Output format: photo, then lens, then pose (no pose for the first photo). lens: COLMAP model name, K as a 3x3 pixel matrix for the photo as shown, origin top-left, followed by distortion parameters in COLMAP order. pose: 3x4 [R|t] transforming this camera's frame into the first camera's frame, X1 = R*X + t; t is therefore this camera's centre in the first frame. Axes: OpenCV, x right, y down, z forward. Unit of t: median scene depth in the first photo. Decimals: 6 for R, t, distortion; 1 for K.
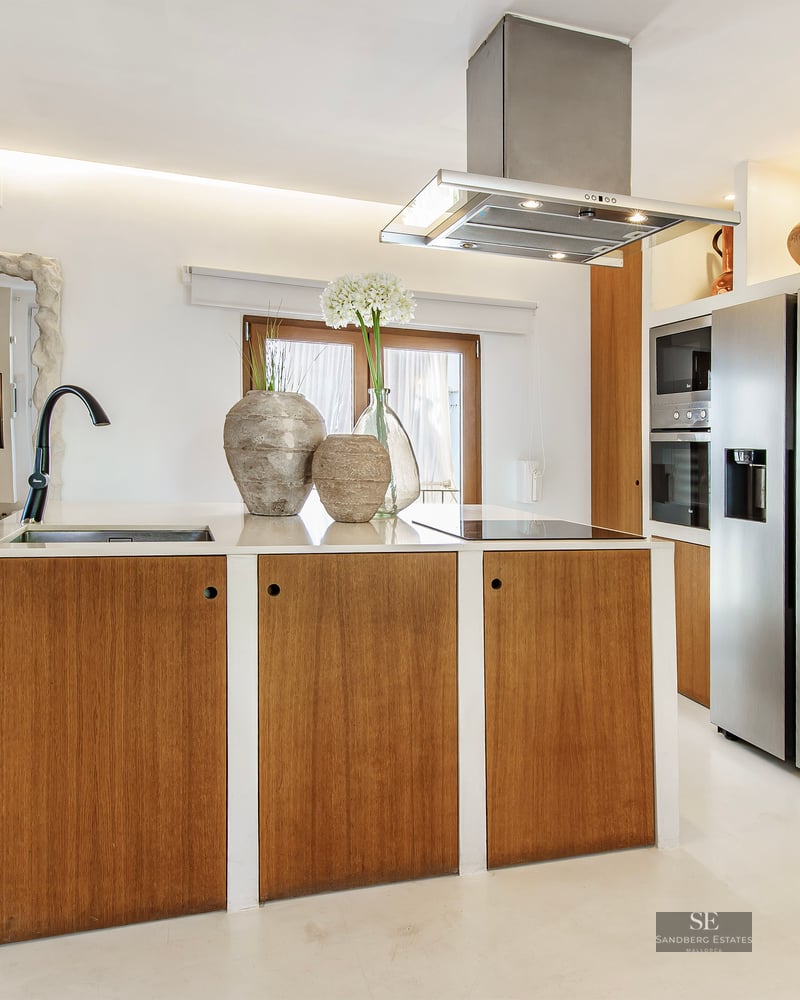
lens RADIAL K [[766.2, 0, 389.4], [0, 766.2, 439.8], [0, 0, 1]] dist [0.011387, -0.011529]
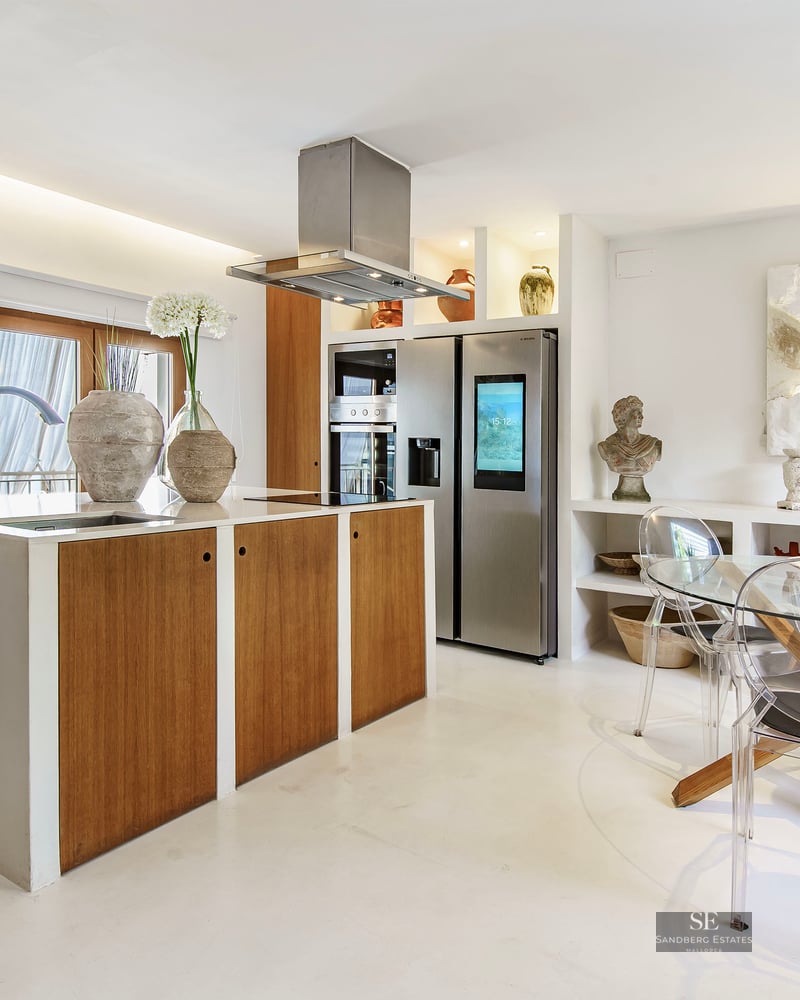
lens RADIAL K [[766.2, 0, 435.1], [0, 766.2, 431.2], [0, 0, 1]] dist [0.011387, -0.011529]
pose [[0.767736, -0.004047, 0.640753, -0.701611], [-0.002670, 0.999951, 0.009514, -0.023250], [-0.640761, -0.009015, 0.767688, -0.215584]]
